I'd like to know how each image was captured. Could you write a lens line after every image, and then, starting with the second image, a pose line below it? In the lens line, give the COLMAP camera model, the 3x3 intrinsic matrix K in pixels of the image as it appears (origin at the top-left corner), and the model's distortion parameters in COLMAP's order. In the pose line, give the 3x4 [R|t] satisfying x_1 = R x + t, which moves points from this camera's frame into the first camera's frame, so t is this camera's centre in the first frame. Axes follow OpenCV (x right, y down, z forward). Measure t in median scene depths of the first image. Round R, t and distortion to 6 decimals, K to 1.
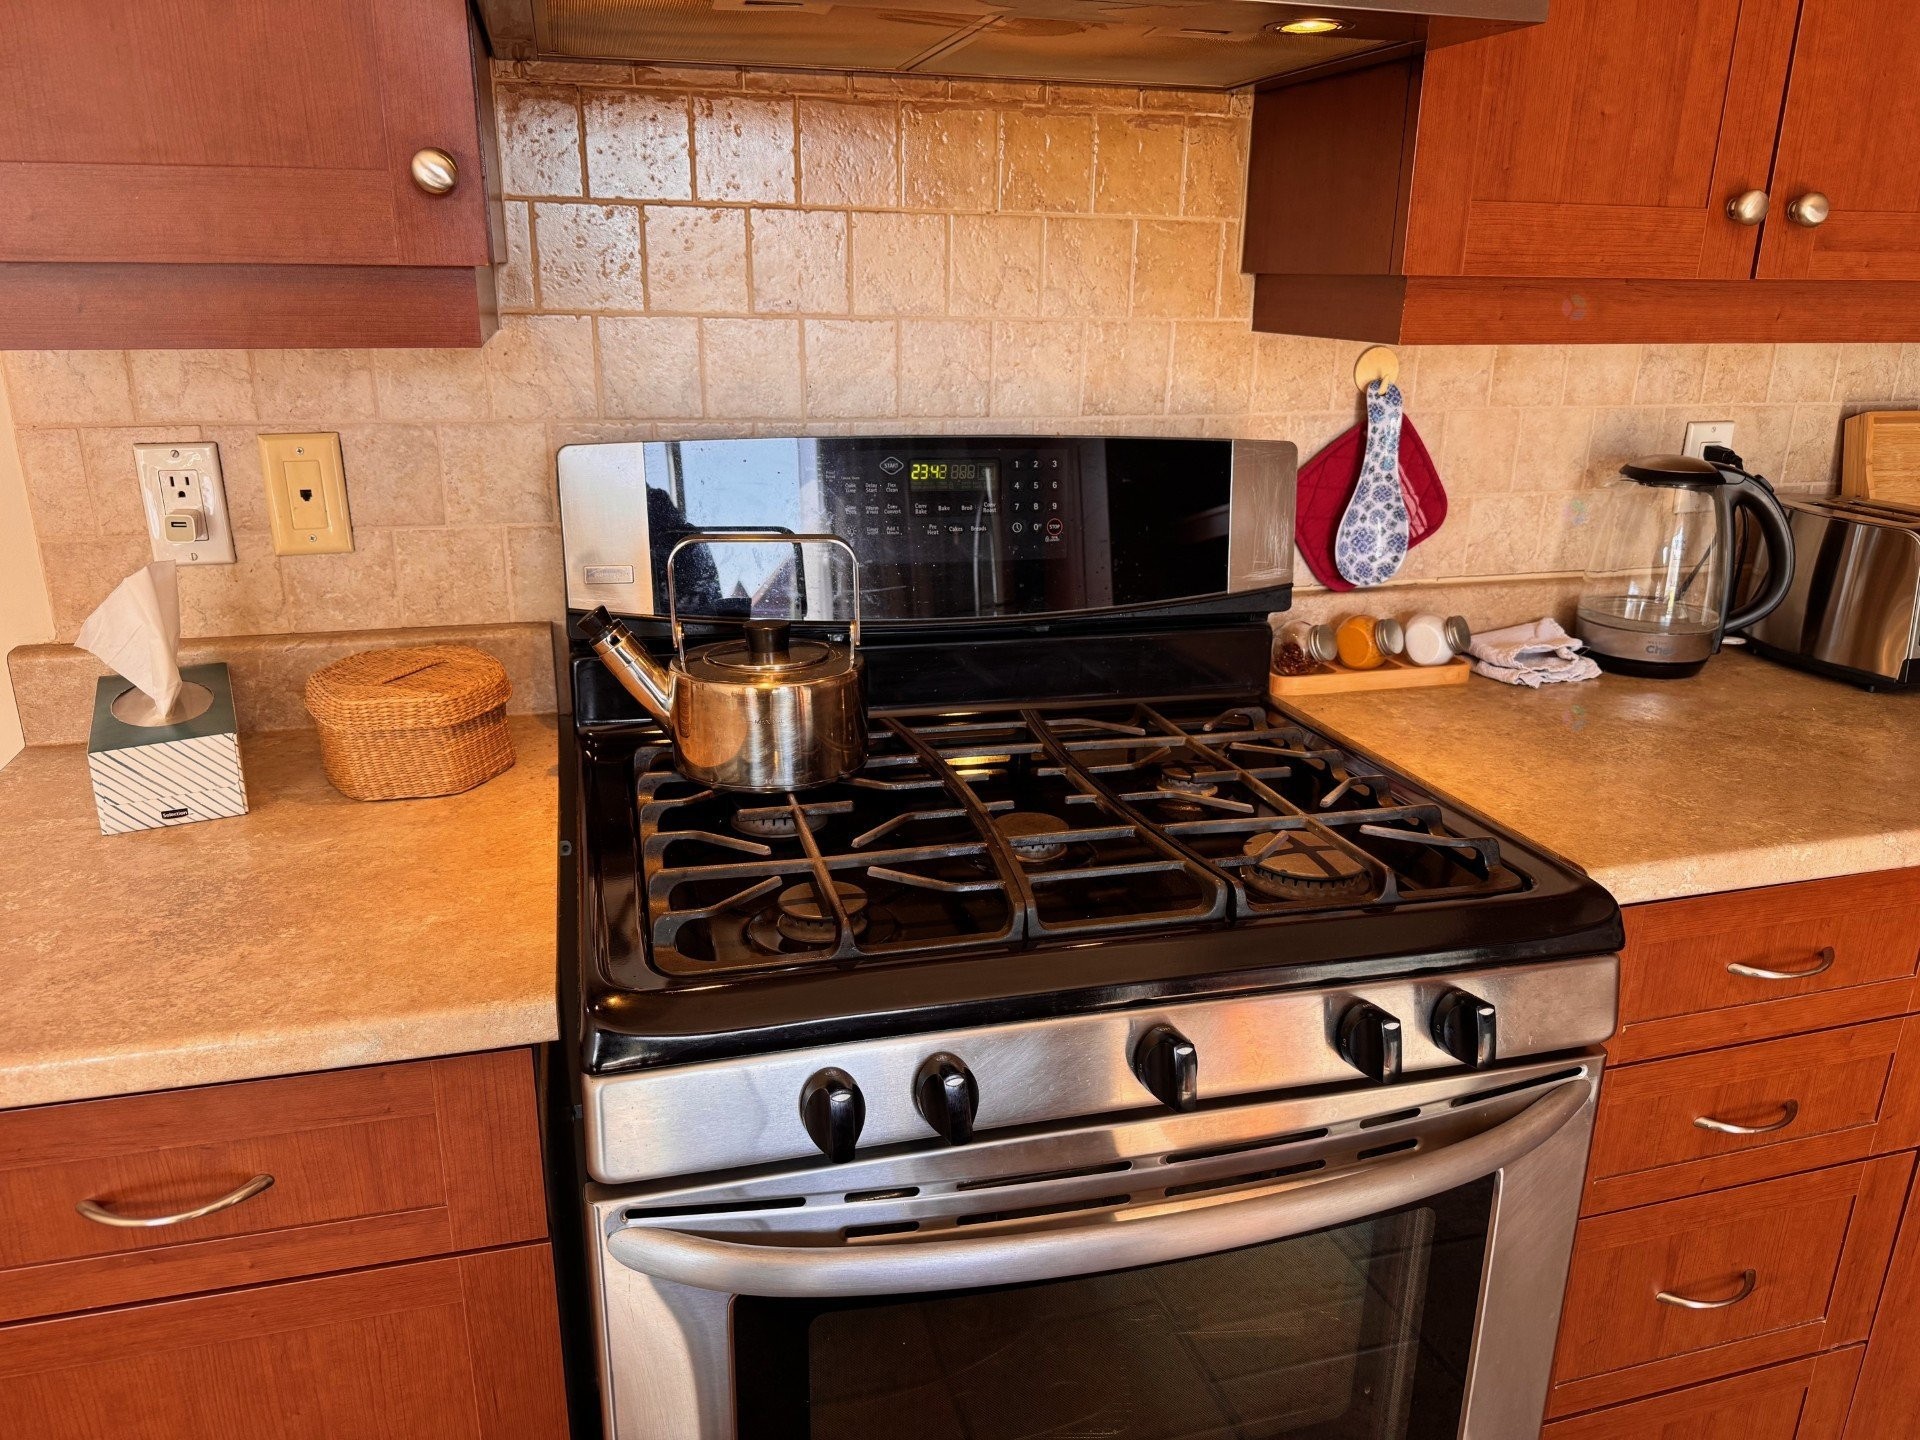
lens RADIAL K [[1355.4, 0, 947.1], [0, 1355.4, 728.8], [0, 0, 1]] dist [0.030995, -0.042201]
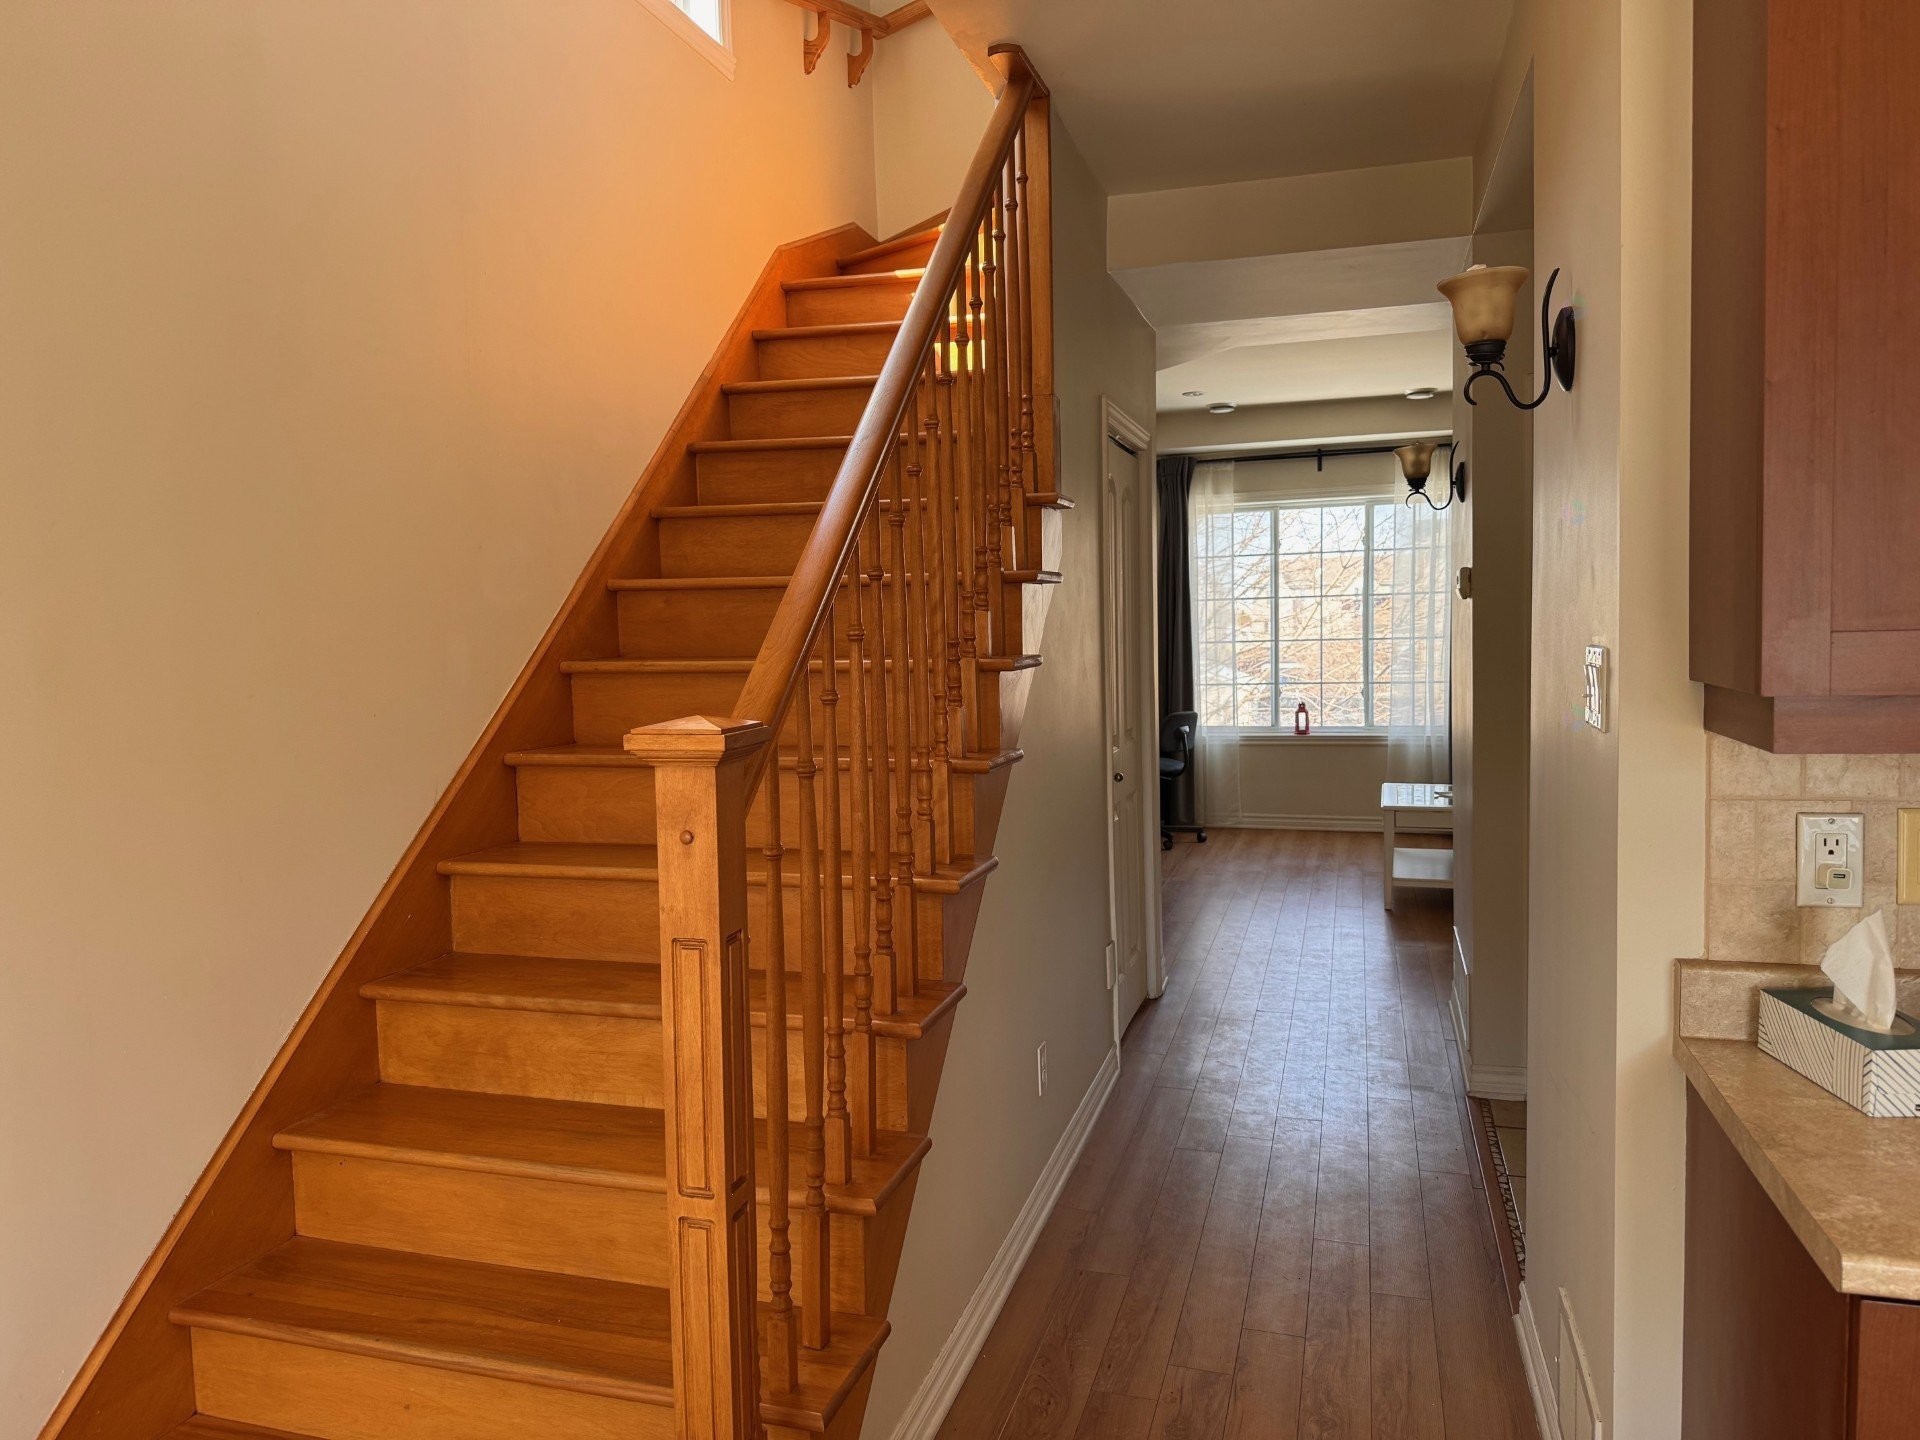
lens RADIAL K [[1355.4, 0, 946.6], [0, 1355.4, 715.2], [0, 0, 1]] dist [0.030995, -0.042201]
pose [[0.843829, 0.002217, -0.536608, -0.560752], [-0.137280, 0.967606, -0.211878, 0.087028], [0.518755, 0.252455, 0.816798, -0.500185]]
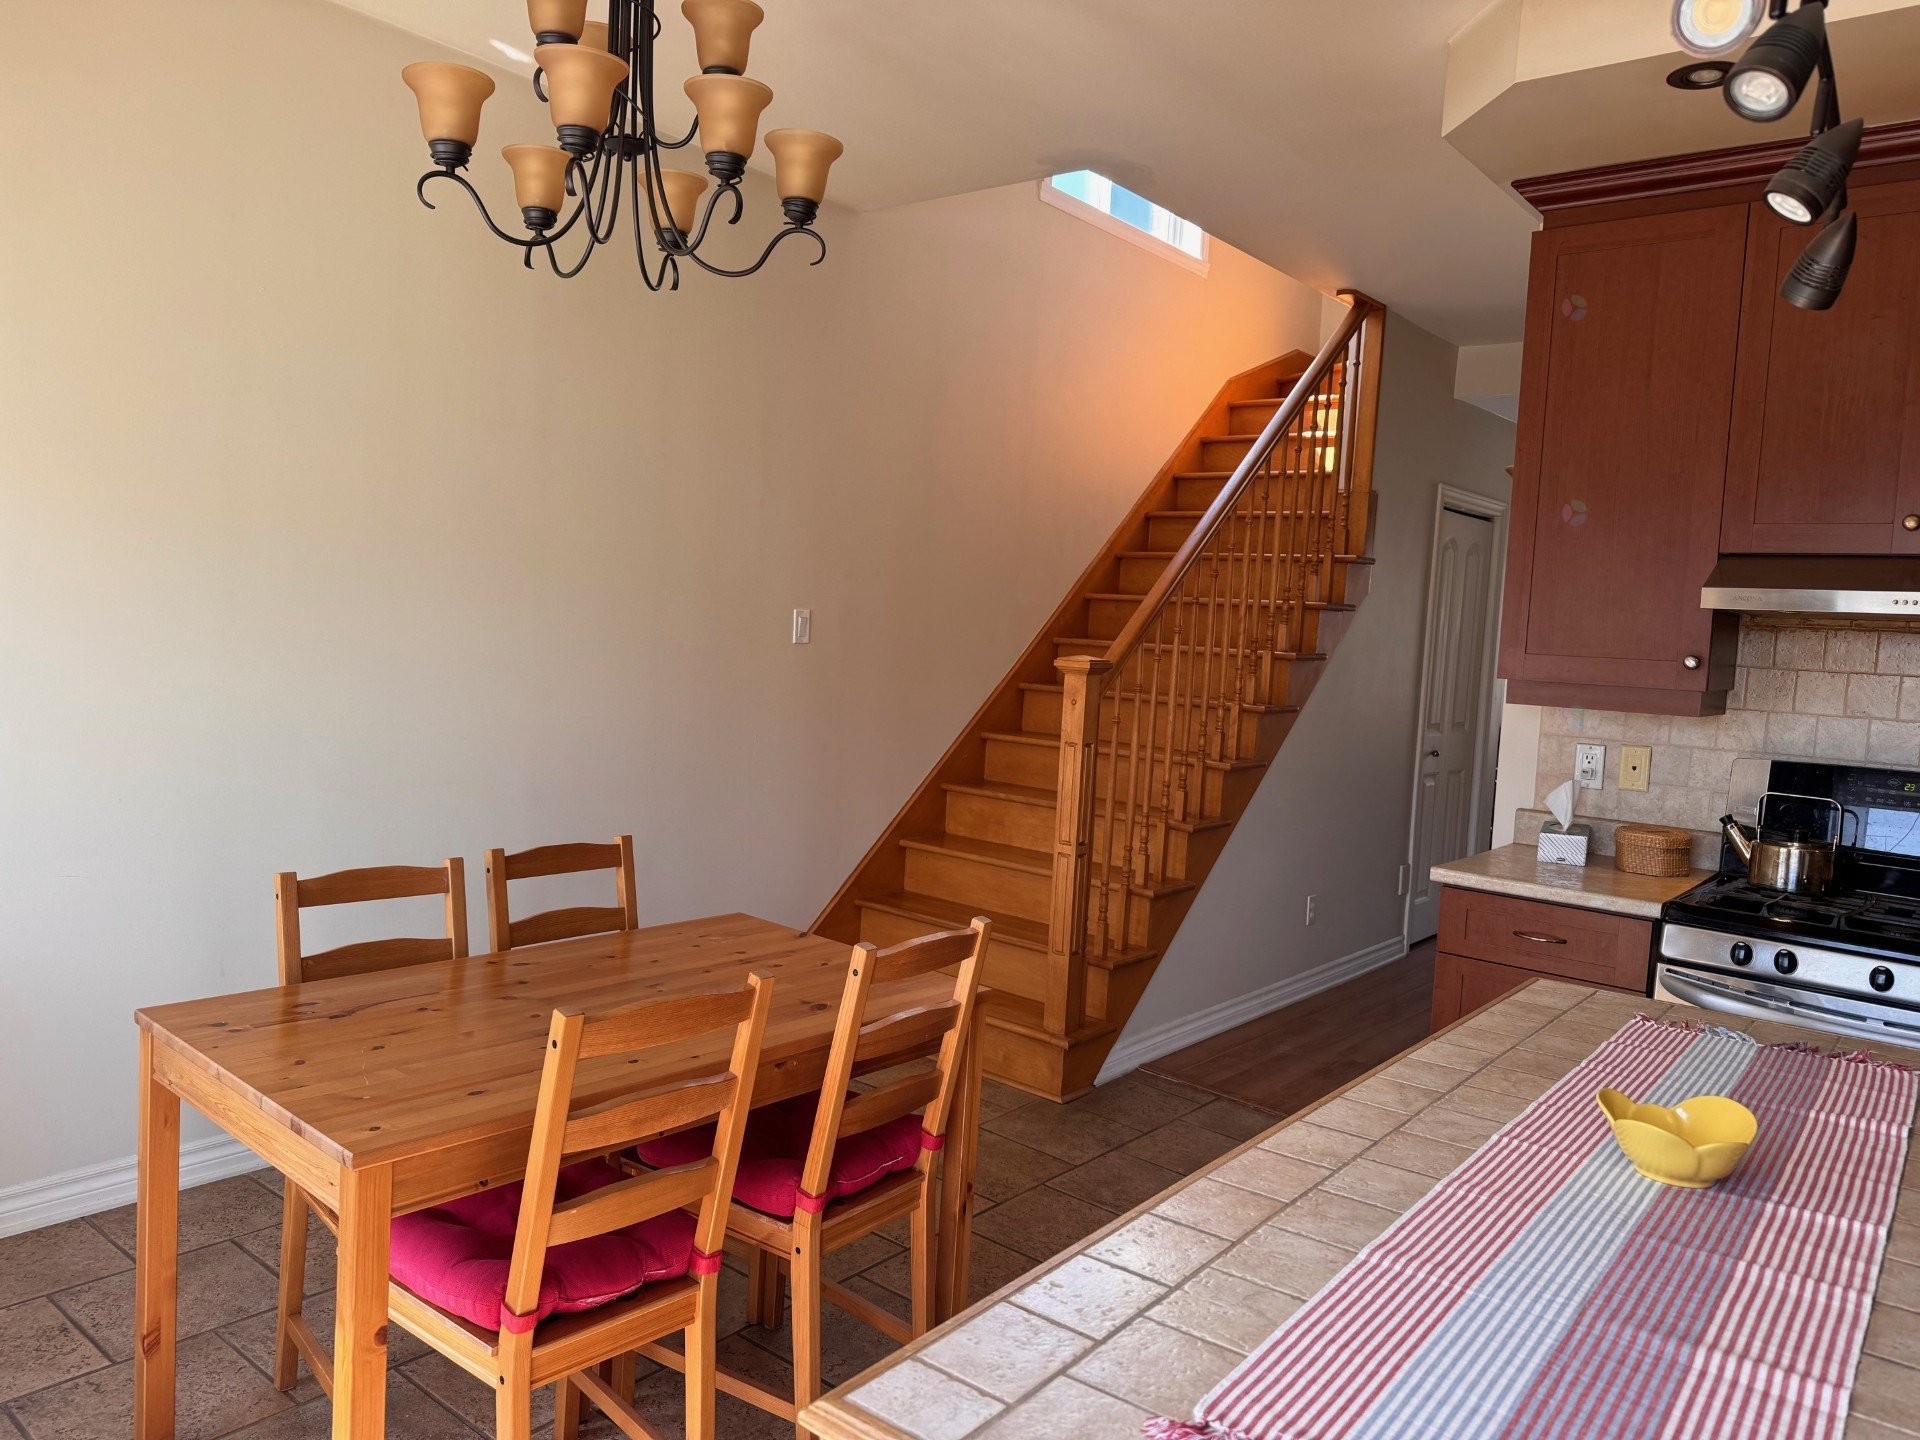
lens RADIAL K [[1355.4, 0, 961.6], [0, 1355.4, 728.8], [0, 0, 1]] dist [0.030995, -0.042201]
pose [[0.583310, 0.080017, -0.808299, 0.890887], [-0.298943, 0.946435, -0.122041, 0.464911], [0.755237, 0.312823, 0.575985, -1.517829]]
